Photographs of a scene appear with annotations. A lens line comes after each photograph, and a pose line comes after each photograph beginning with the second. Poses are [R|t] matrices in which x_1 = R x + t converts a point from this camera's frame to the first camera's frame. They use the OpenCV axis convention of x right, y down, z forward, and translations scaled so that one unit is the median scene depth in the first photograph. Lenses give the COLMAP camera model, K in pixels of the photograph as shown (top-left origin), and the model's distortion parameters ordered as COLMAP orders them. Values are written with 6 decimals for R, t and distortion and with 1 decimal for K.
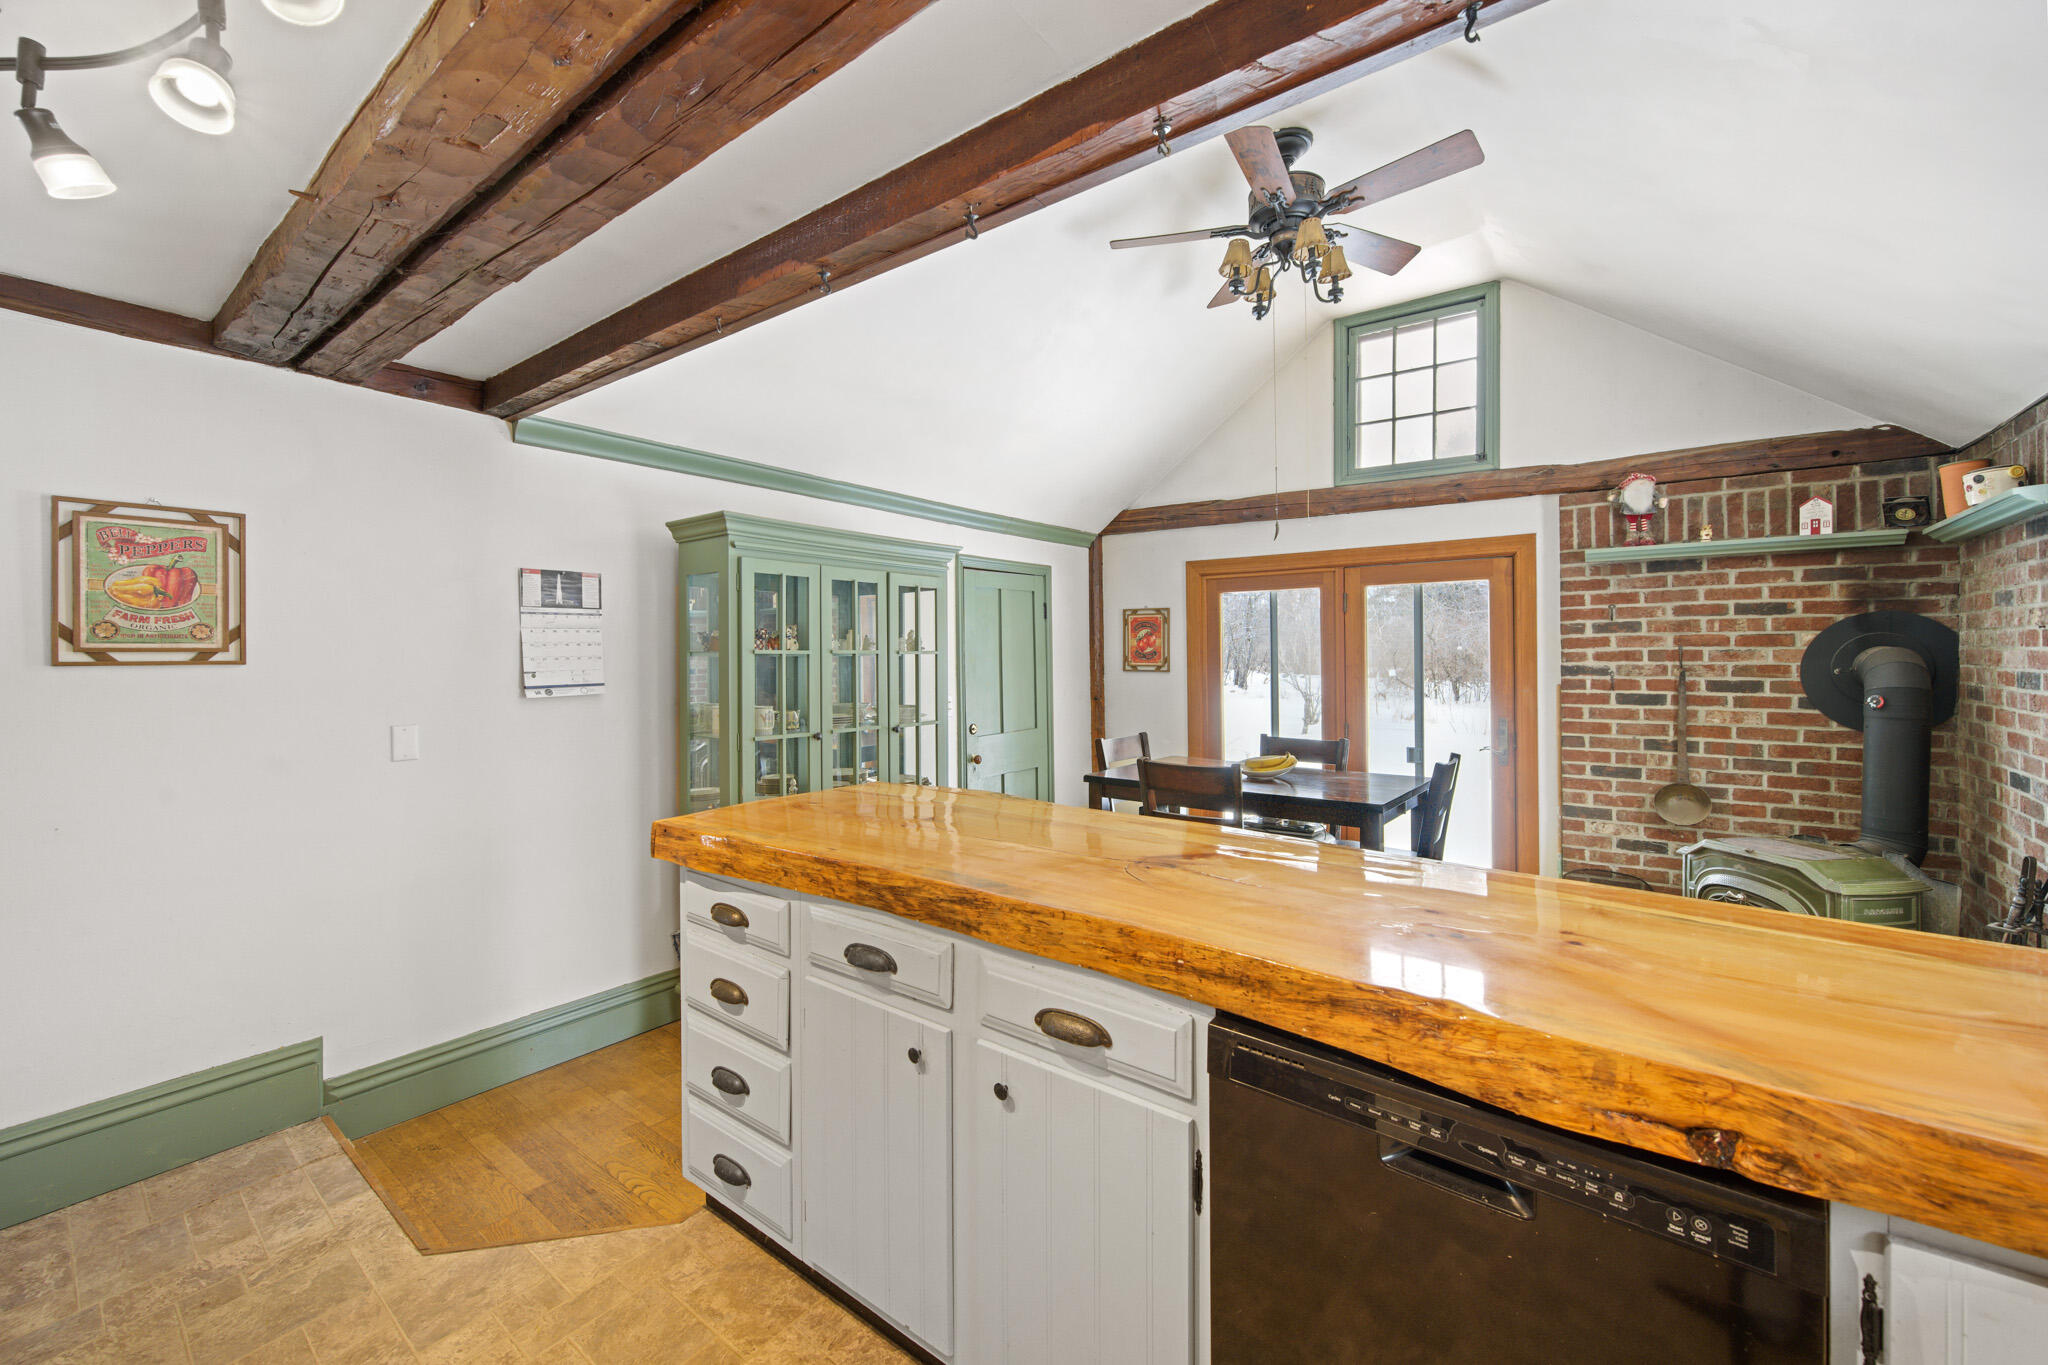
lens RADIAL K [[834.5, 0, 1028.7], [0, 834.5, 652.2], [0, 0, 1]] dist [0.002611, -0.000158]
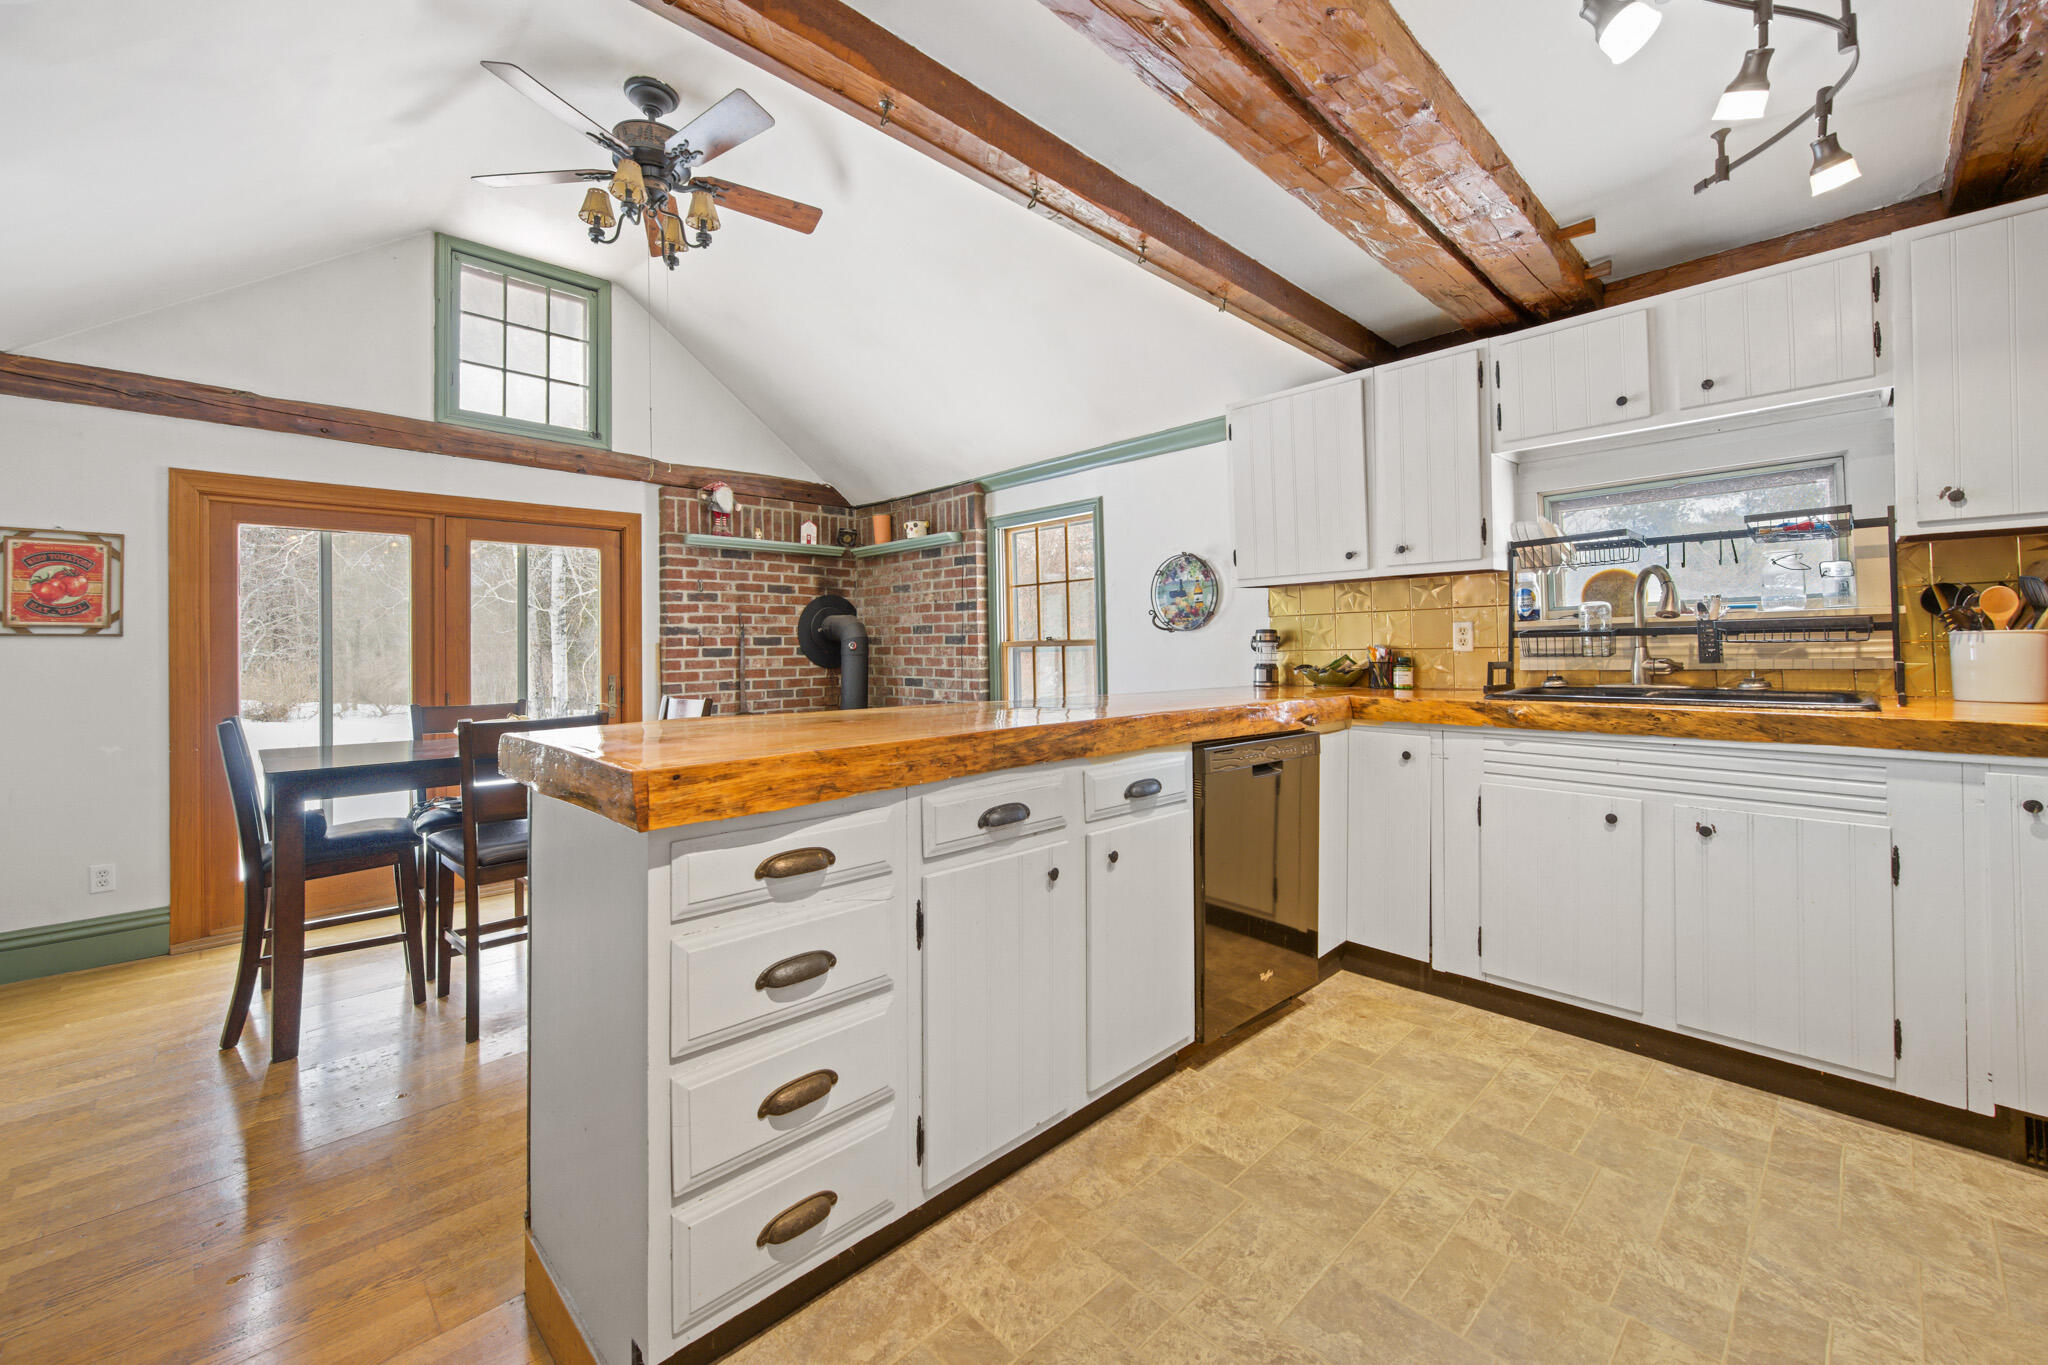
lens RADIAL K [[834.5, 0, 1030.4], [0, 834.5, 641.2], [0, 0, 1]] dist [0.002611, -0.000158]
pose [[0.126155, 0.012763, 0.991928, -0.525256], [0.015823, 0.999764, -0.014876, 0.067228], [-0.991884, 0.017572, 0.125923, 0.349538]]
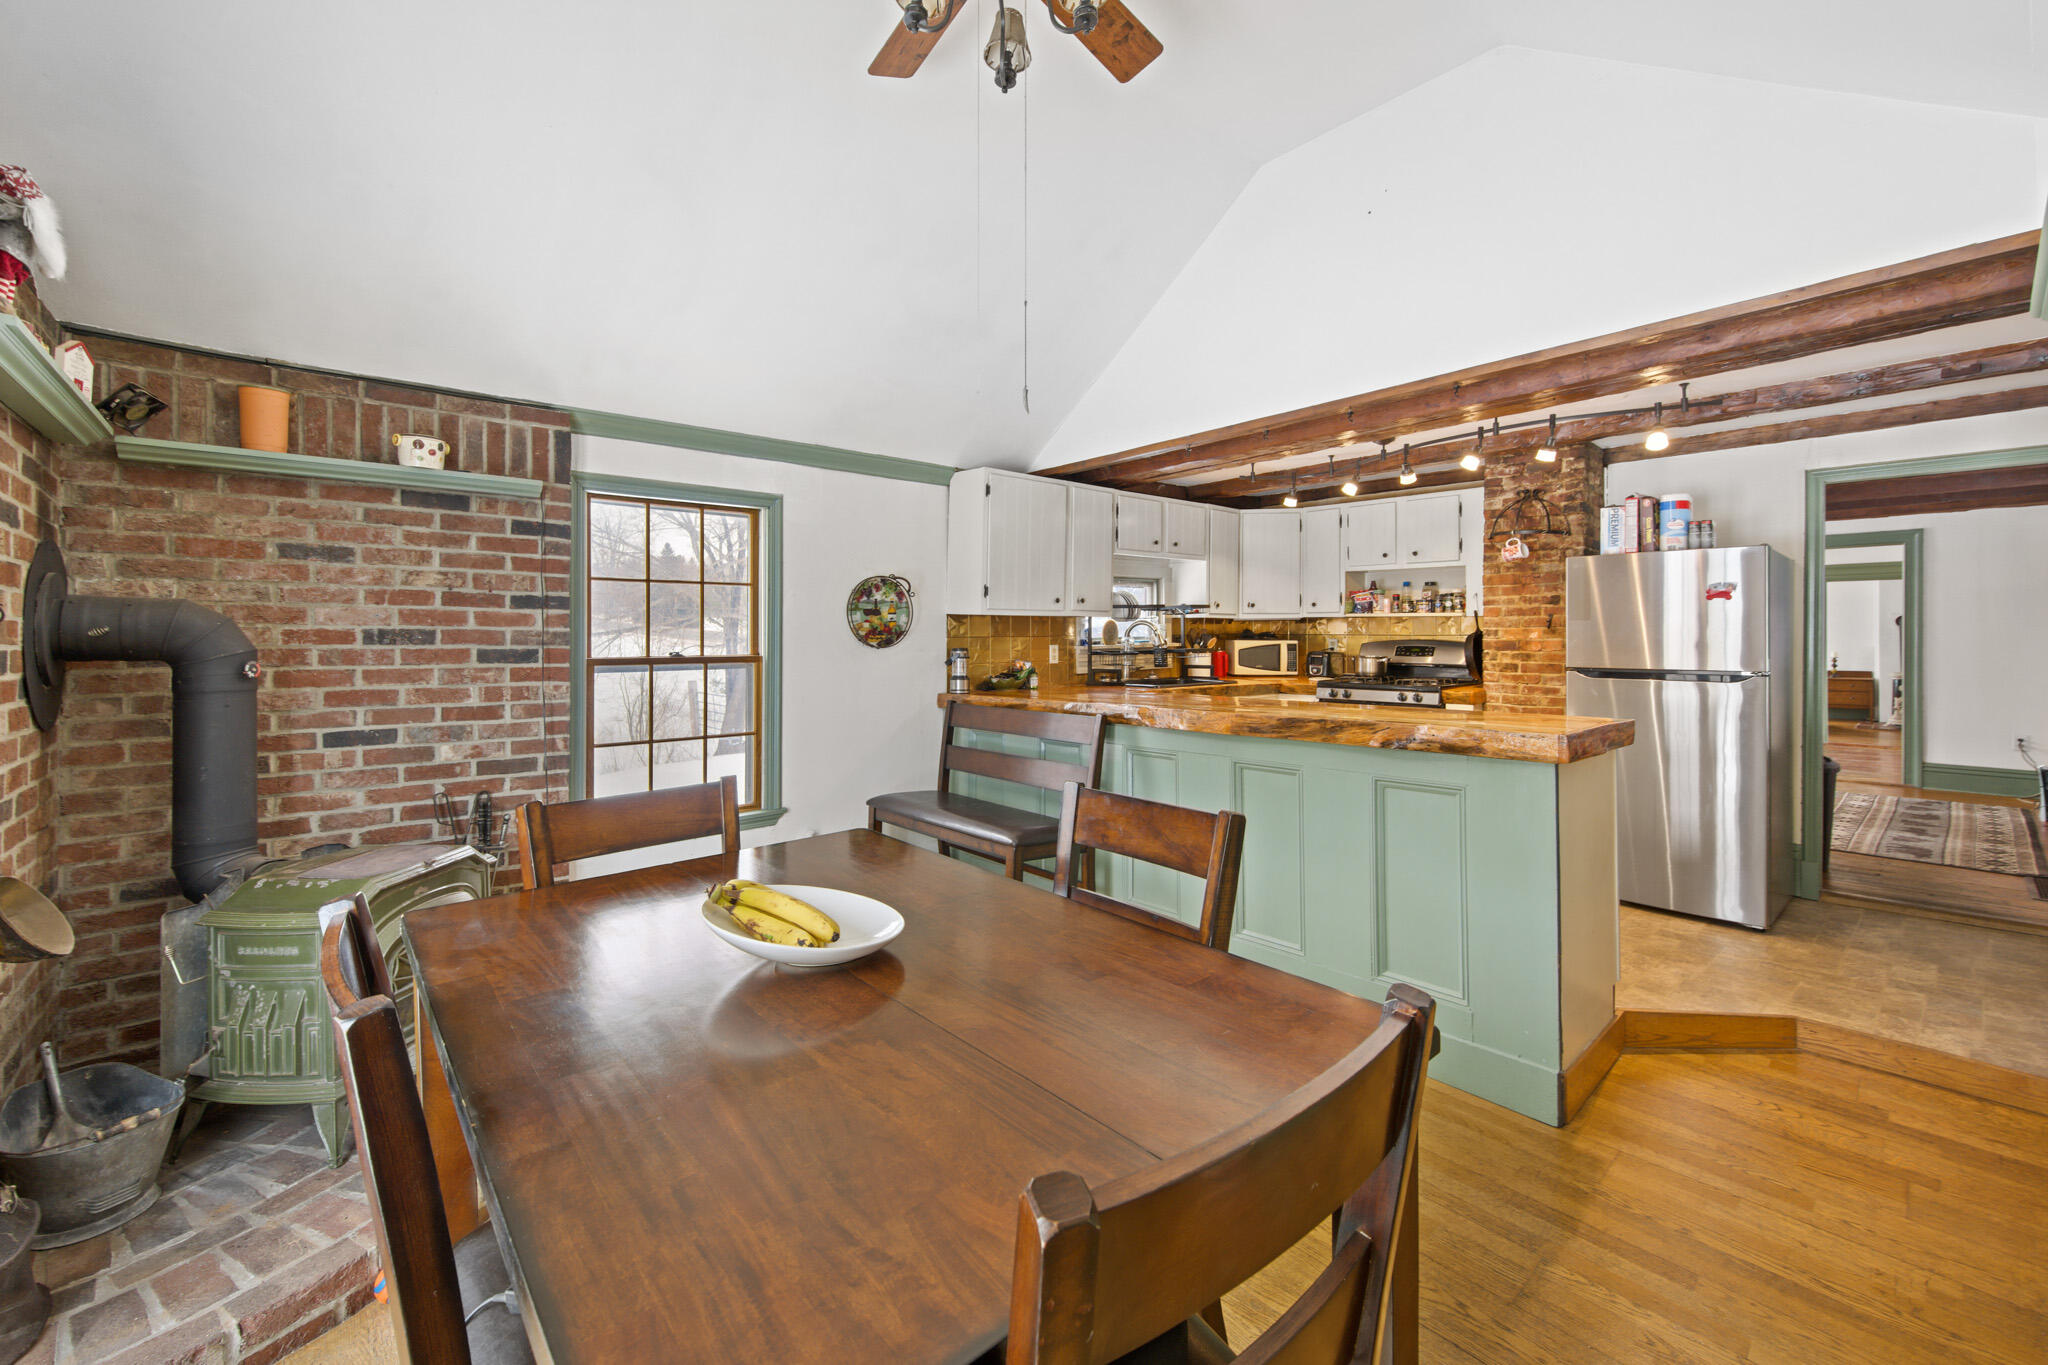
lens RADIAL K [[834.5, 0, 1025.9], [0, 834.5, 639.1], [0, 0, 1]] dist [0.002611, -0.000158]
pose [[-0.983165, 0.008729, 0.182513, 0.158094], [0.009306, 0.999954, 0.002307, 0.028776], [-0.182485, 0.003967, -0.983201, 1.362541]]
